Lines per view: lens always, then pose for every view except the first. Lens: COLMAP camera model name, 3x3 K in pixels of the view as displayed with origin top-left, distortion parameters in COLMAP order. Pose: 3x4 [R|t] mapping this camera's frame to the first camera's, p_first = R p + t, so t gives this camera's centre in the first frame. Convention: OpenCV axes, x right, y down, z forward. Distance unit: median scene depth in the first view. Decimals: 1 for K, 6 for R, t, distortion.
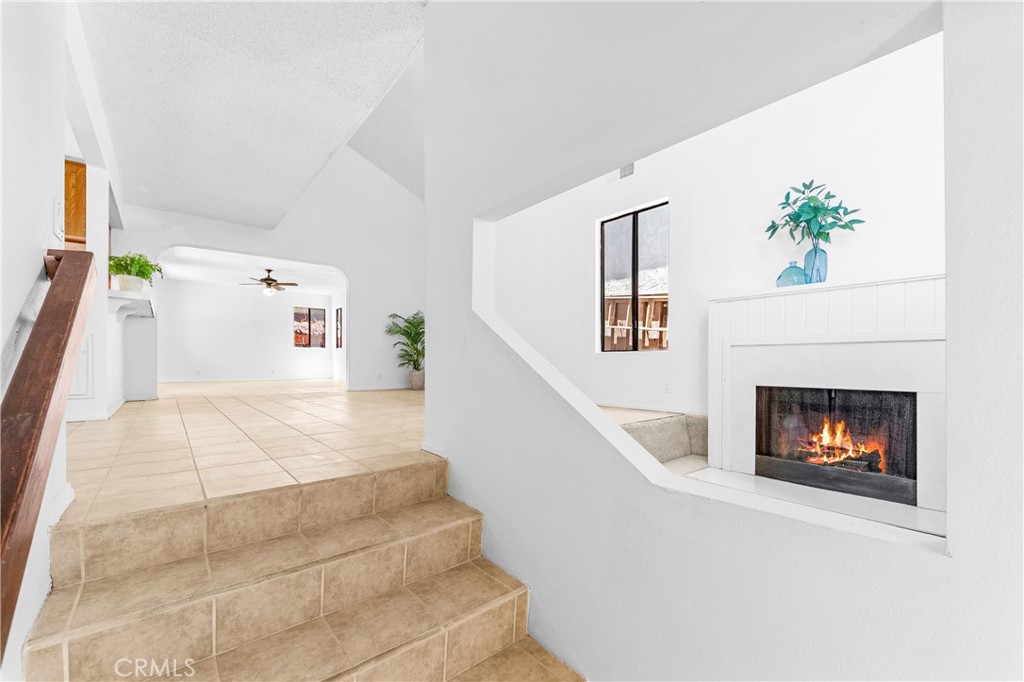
lens RADIAL K [[408.7, 0, 508.2], [0, 408.7, 363.9], [0, 0, 1]] dist [-0.002037, -0.000850]
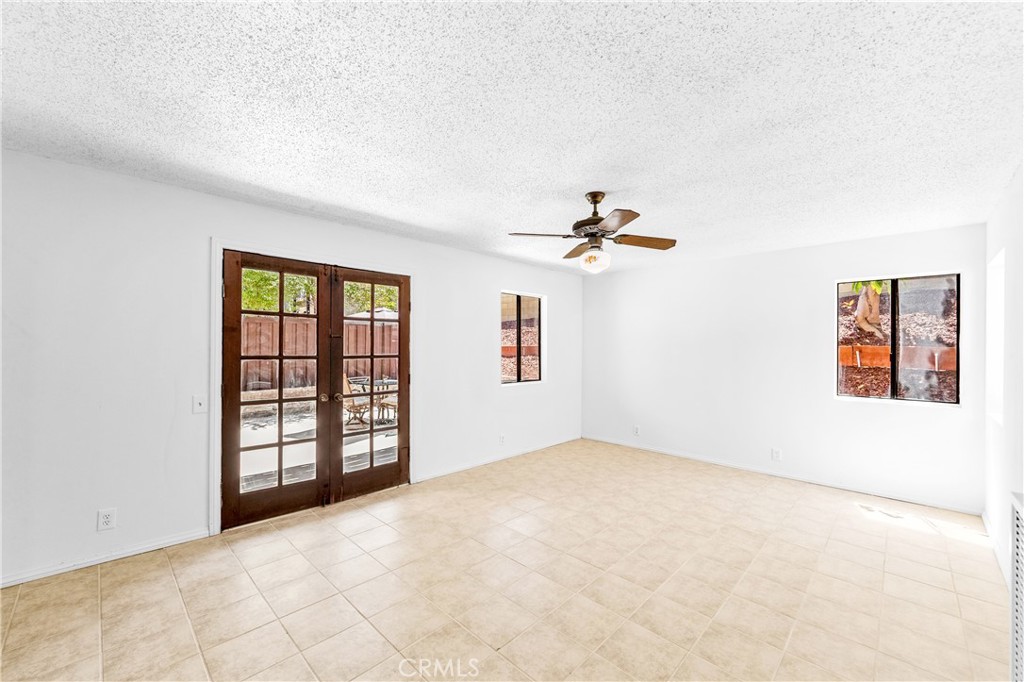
lens RADIAL K [[407.6, 0, 512.8], [0, 407.6, 350.7], [0, 0, 1]] dist [-0.002431, -0.000118]
pose [[0.100929, 0.009971, -0.994844, -0.567466], [-0.017471, 0.999813, 0.008248, -0.231429], [0.994740, 0.016549, 0.101084, 1.970437]]
